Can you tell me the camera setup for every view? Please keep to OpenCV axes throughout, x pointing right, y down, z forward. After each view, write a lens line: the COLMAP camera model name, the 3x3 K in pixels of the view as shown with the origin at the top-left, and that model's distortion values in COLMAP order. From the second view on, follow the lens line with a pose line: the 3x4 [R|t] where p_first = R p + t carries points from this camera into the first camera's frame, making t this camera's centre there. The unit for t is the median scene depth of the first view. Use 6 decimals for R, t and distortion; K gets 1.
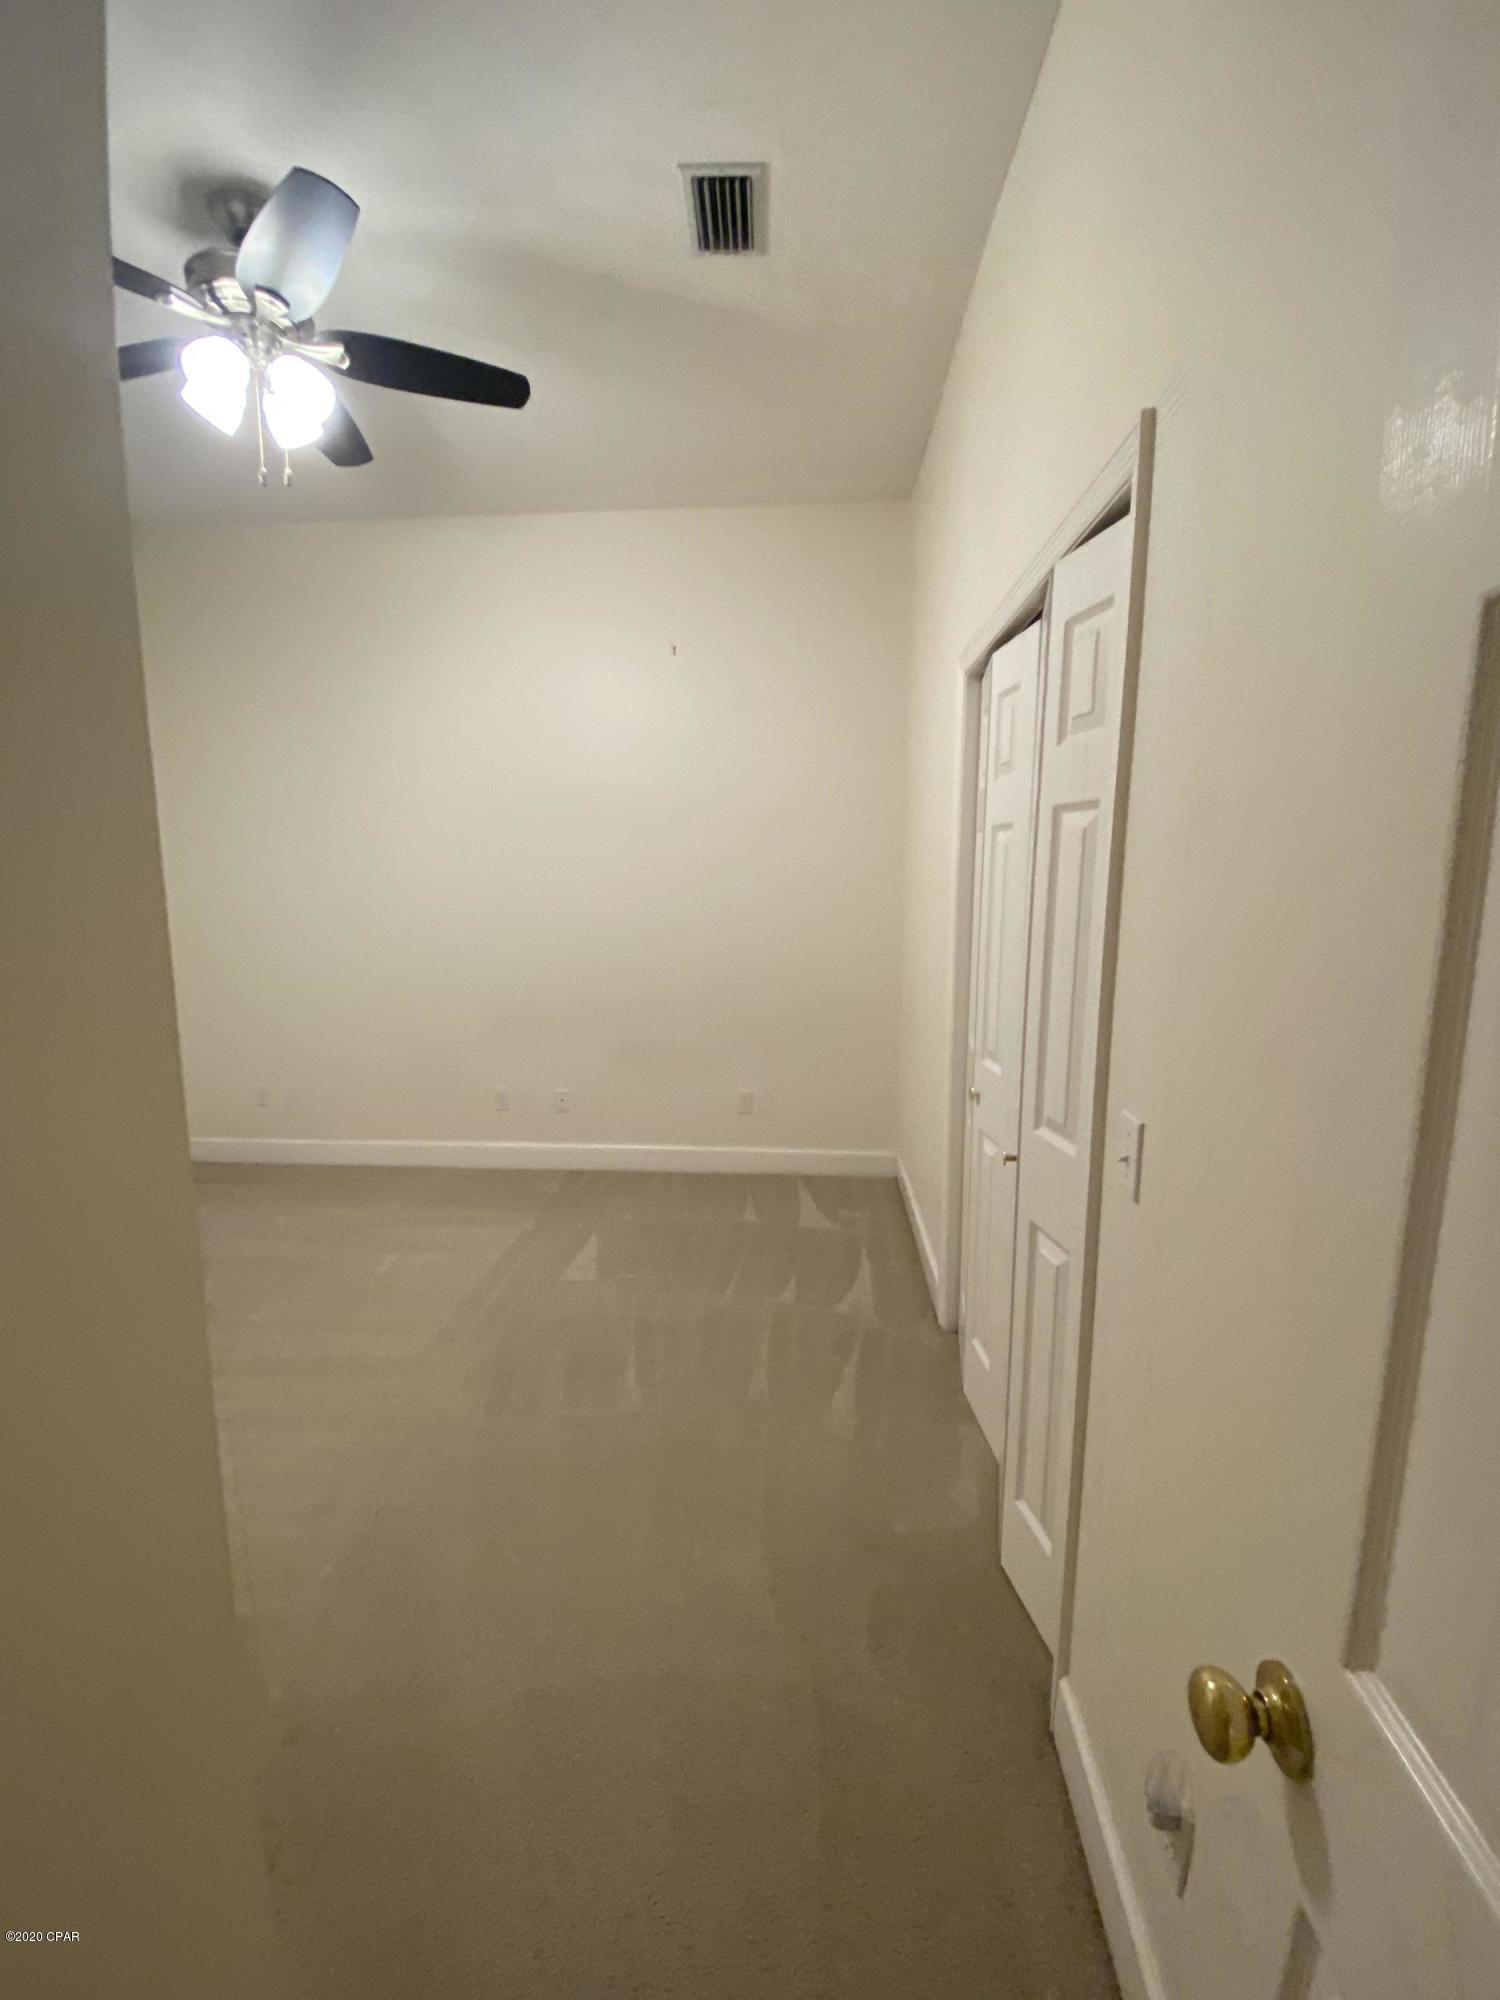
lens RADIAL K [[800.2, 0, 751.2], [0, 800.2, 1009.6], [0, 0, 1]] dist [0.012629, -0.013299]
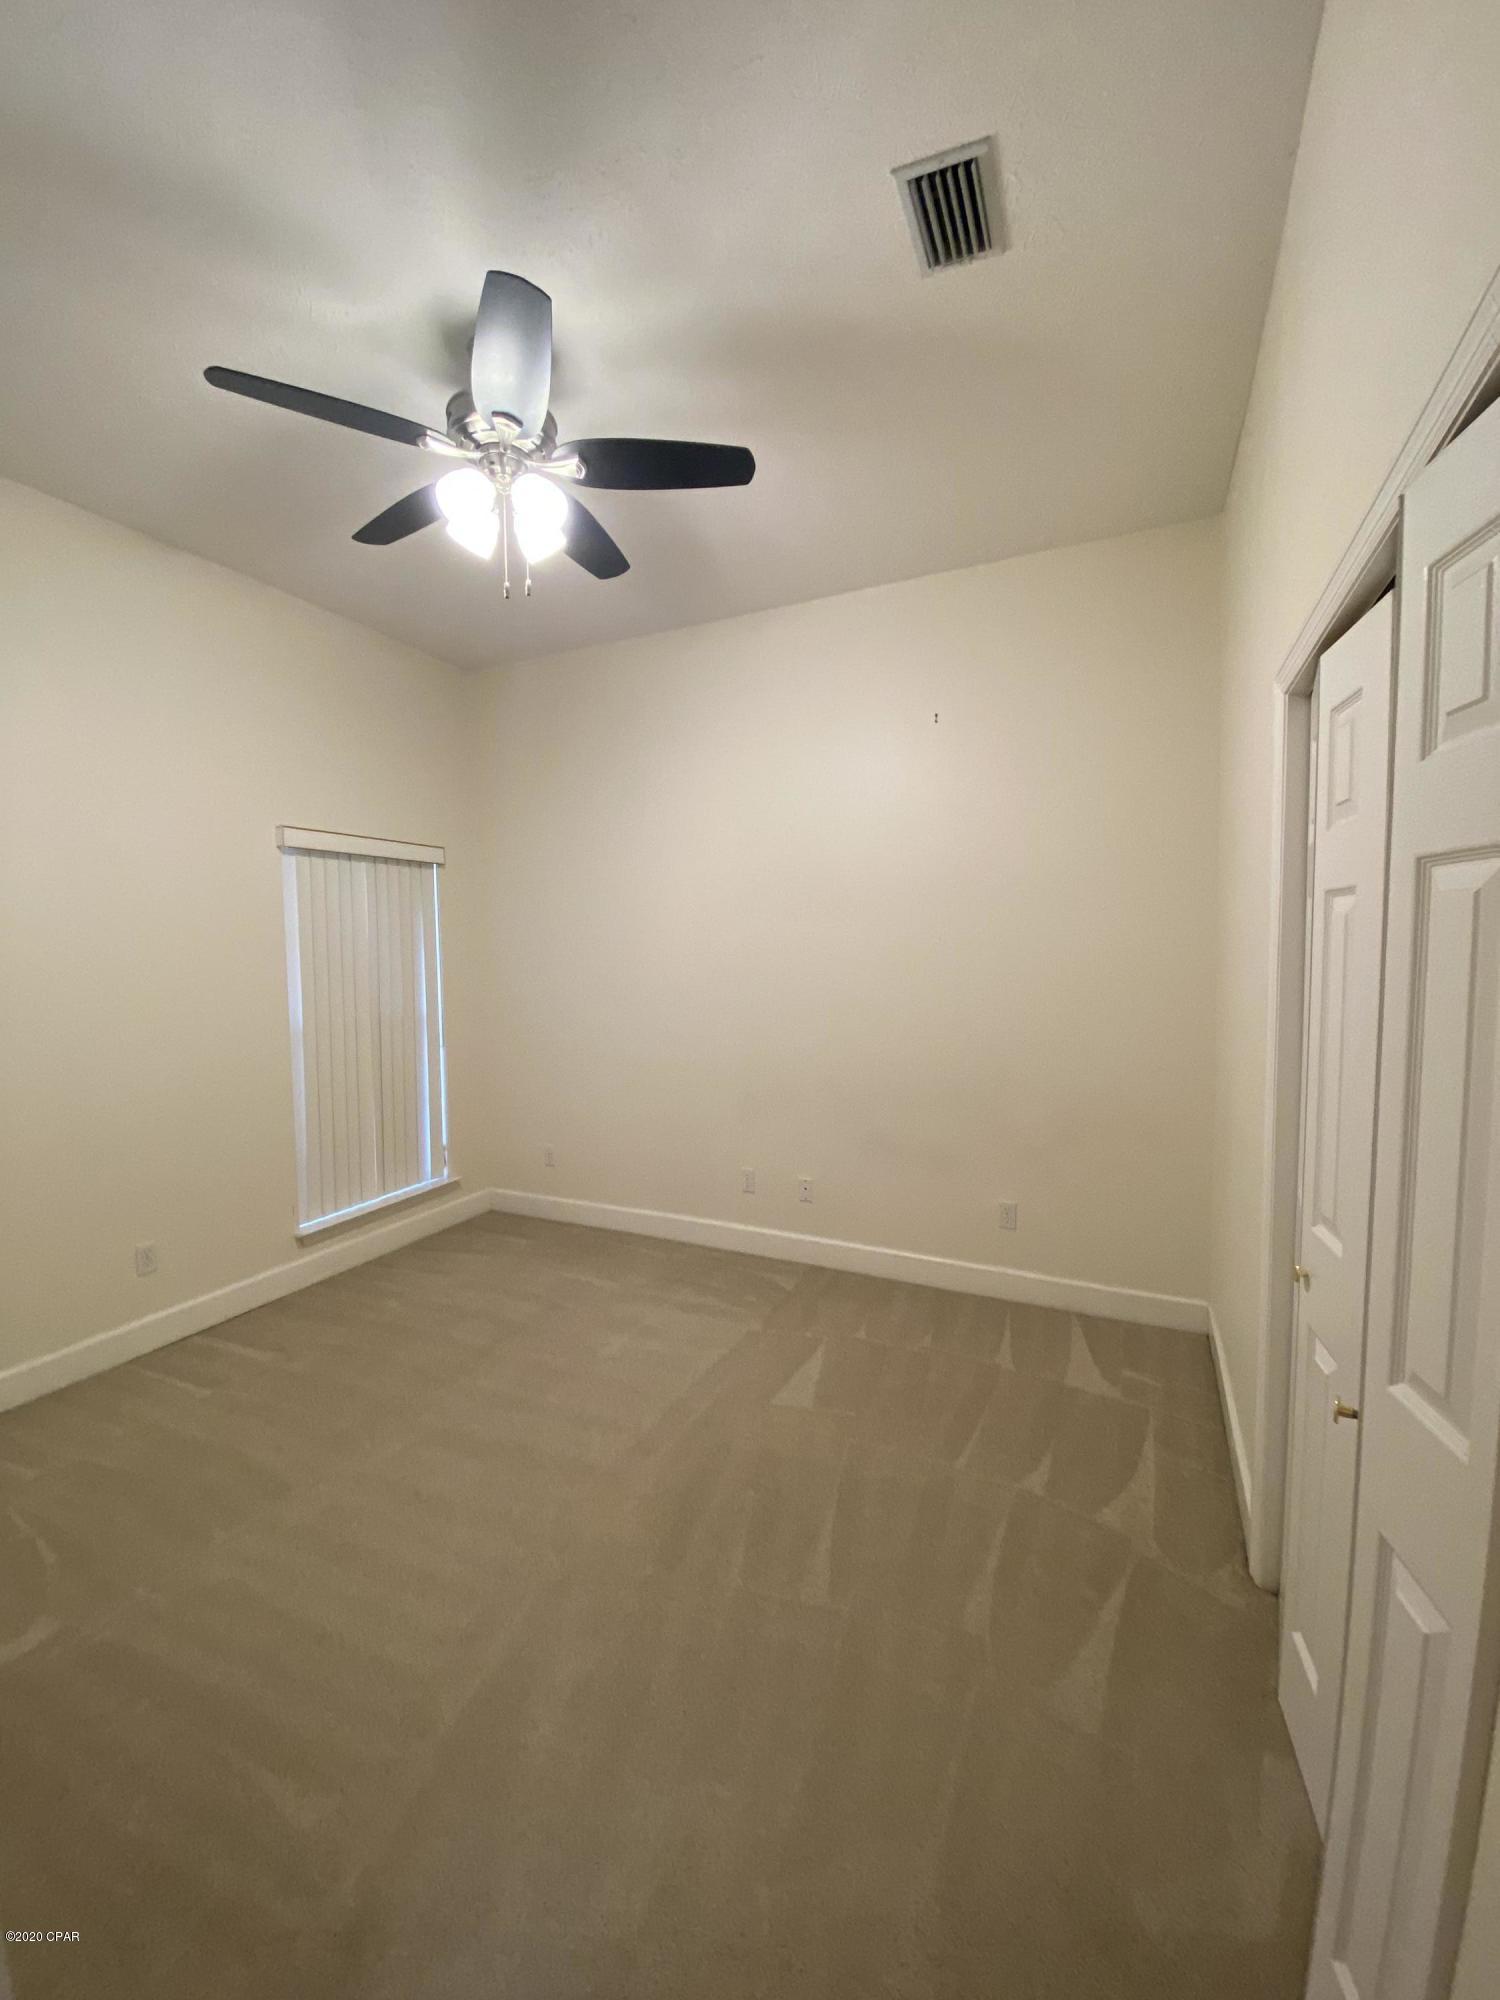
lens RADIAL K [[800.2, 0, 751.2], [0, 800.2, 1009.6], [0, 0, 1]] dist [0.012629, -0.013299]
pose [[0.933854, 0.021087, -0.357031, 0.086658], [-0.054170, 0.995083, -0.082915, -0.040197], [0.353527, 0.096771, 0.930405, 0.179631]]
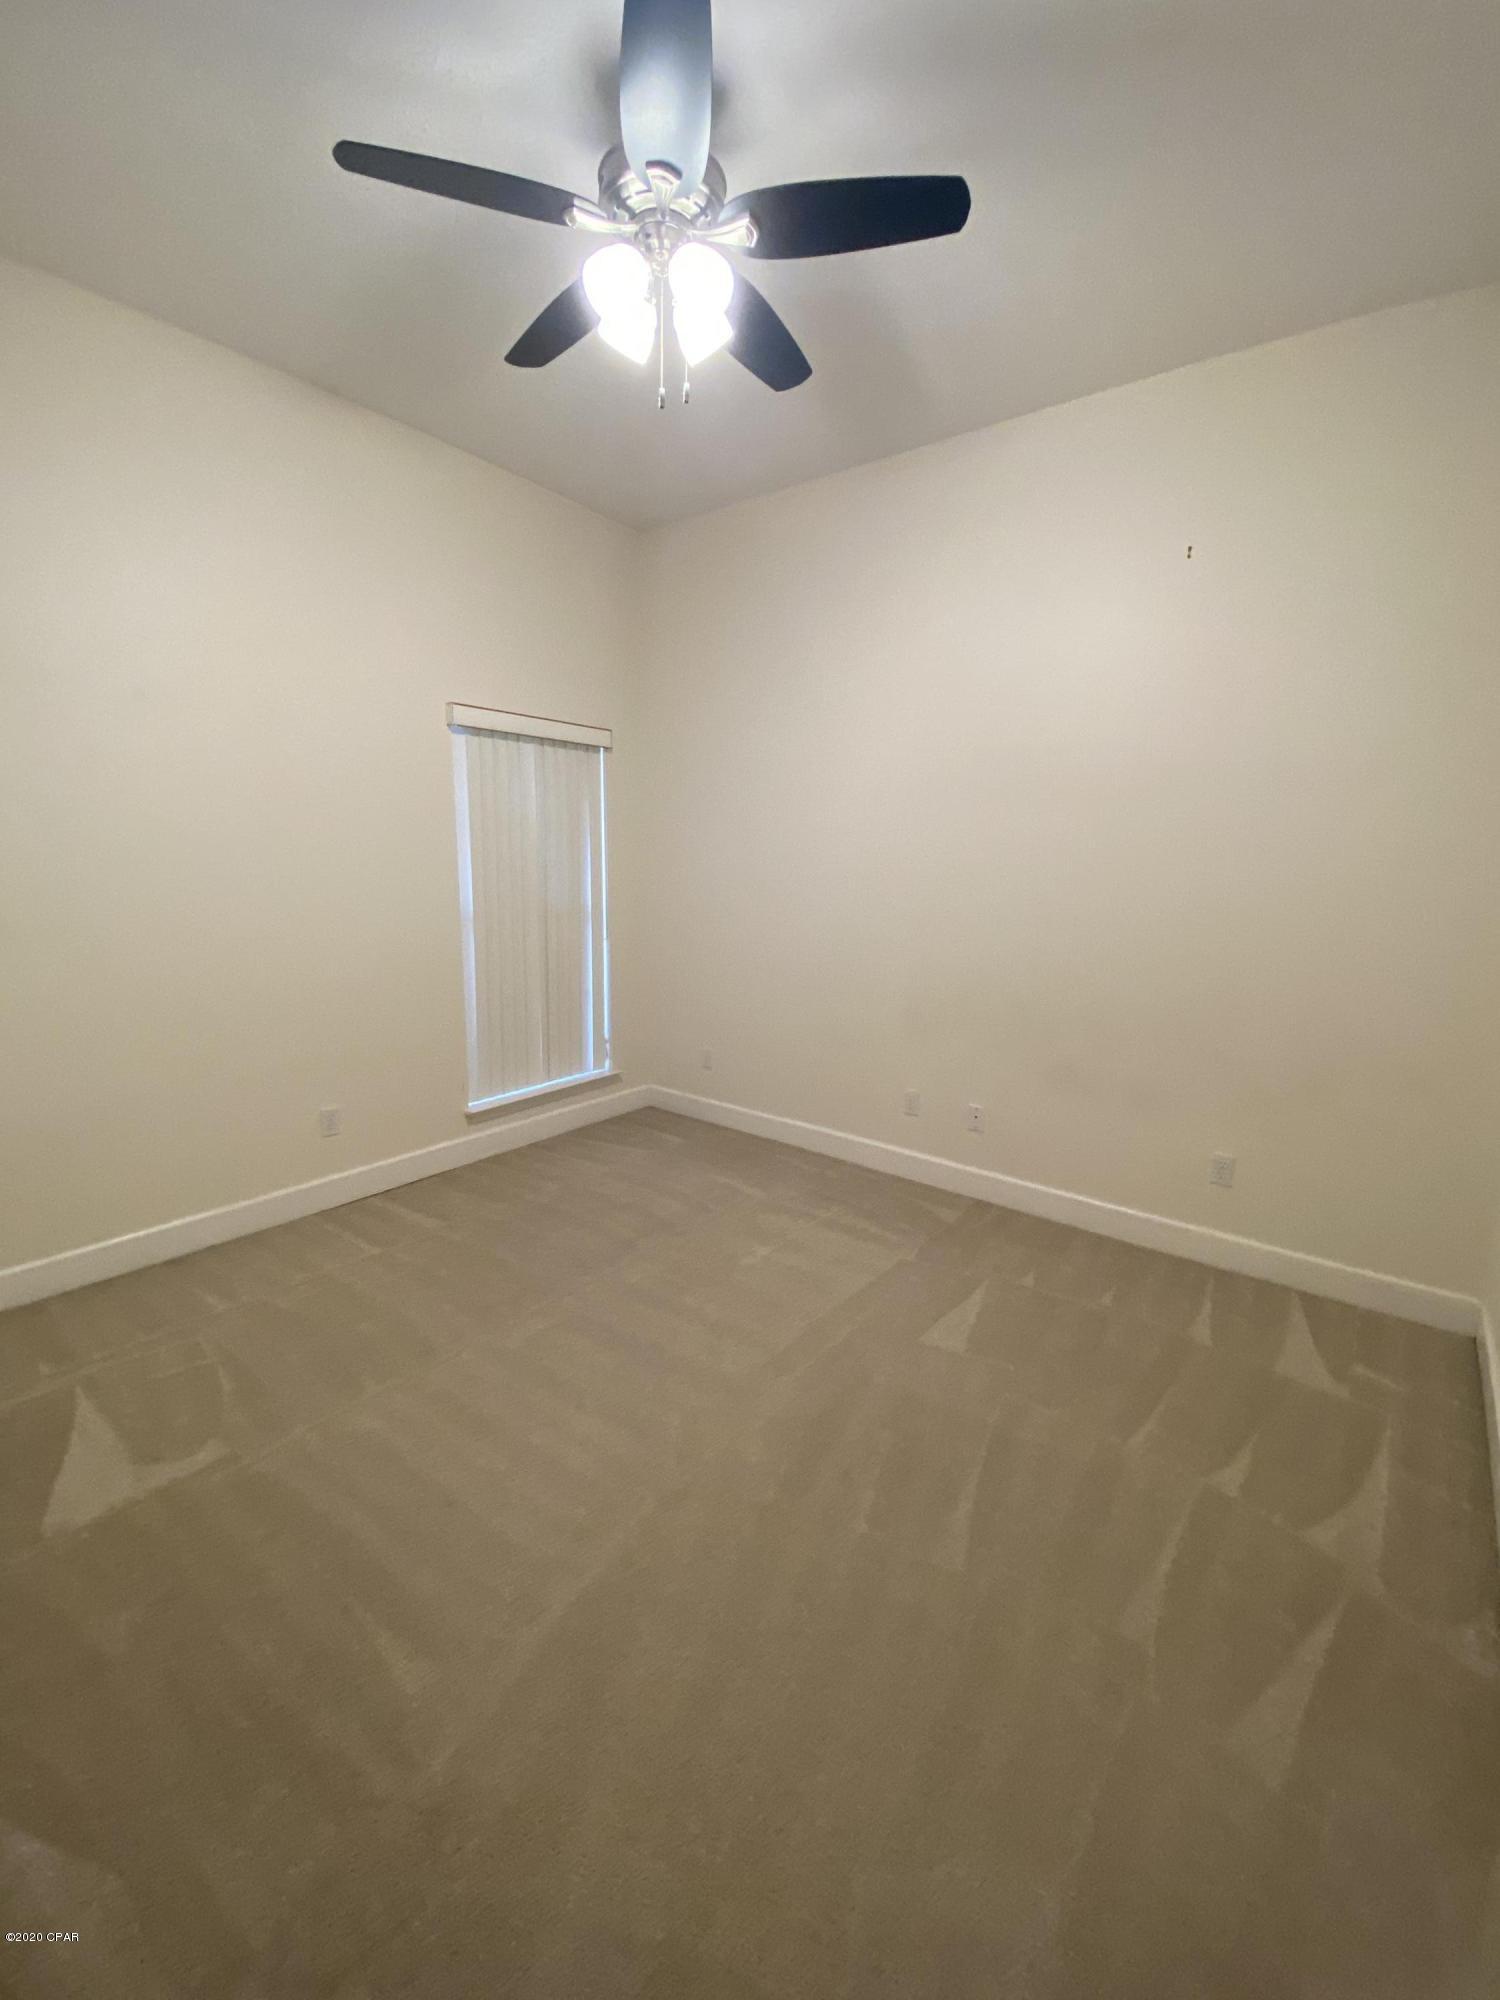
lens RADIAL K [[838.9, 0, 744.1], [0, 838.9, 1002.8], [0, 0, 1]] dist [0.018221, -0.020571]
pose [[0.831602, 0.116600, -0.542995, 0.067697], [-0.113739, 0.992745, 0.038985, -0.031639], [0.543601, 0.029340, 0.838831, 0.273437]]
